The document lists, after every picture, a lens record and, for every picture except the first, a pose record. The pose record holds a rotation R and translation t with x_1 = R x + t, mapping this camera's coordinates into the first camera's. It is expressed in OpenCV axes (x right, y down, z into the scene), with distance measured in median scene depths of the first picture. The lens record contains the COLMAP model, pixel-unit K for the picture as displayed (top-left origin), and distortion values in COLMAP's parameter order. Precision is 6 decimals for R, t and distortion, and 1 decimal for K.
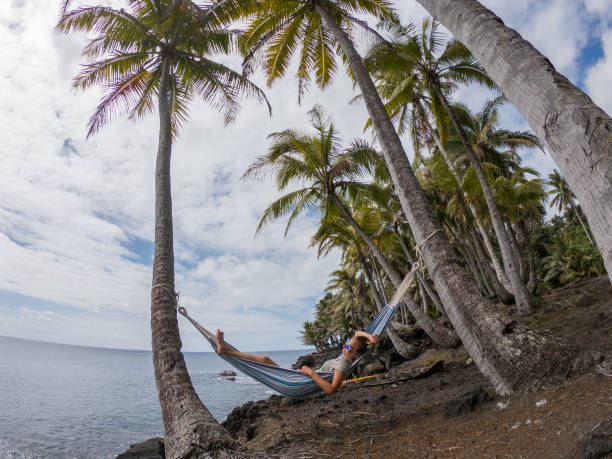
lens RADIAL K [[309.0, 0, 300.0], [0, 309.0, 225.6], [0, 0, 1]] dist [-0.244007, 0.057461]
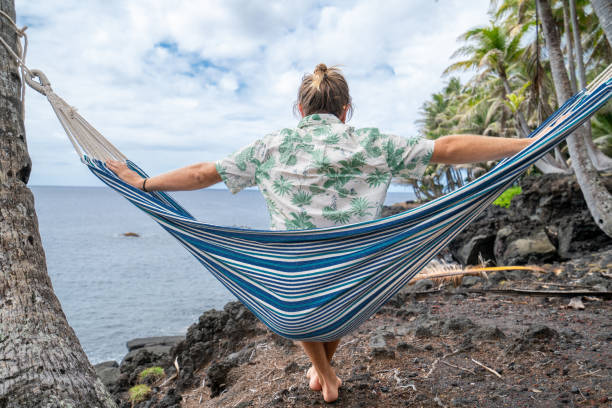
lens RADIAL K [[615.2, 0, 306.0], [0, 615.2, 204.0], [0, 0, 1]] dist [0.087039, 0.016155]
pose [[0.988340, 0.082317, -0.128092, 0.024067], [-0.022931, 0.912139, 0.409239, 0.033602], [0.150526, -0.401530, 0.903391, 0.080018]]
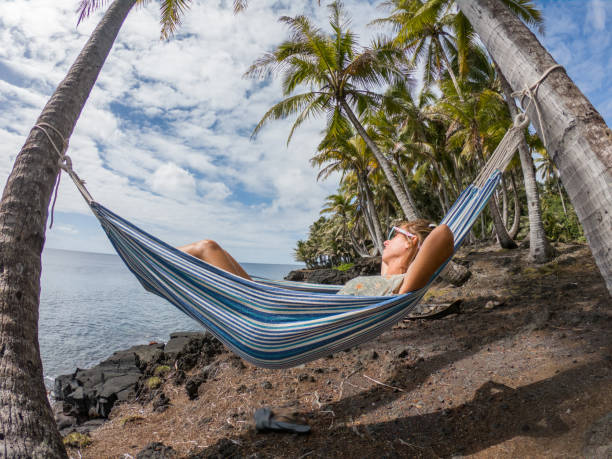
lens RADIAL K [[262.3, 0, 308.3], [0, 262.3, 227.0], [0, 0, 1]] dist [-0.216346, 0.038705]
pose [[0.994129, 0.098388, 0.045037, 0.010584], [-0.106483, 0.963514, 0.245565, 0.086827], [-0.019233, -0.248918, 0.968333, 0.209921]]
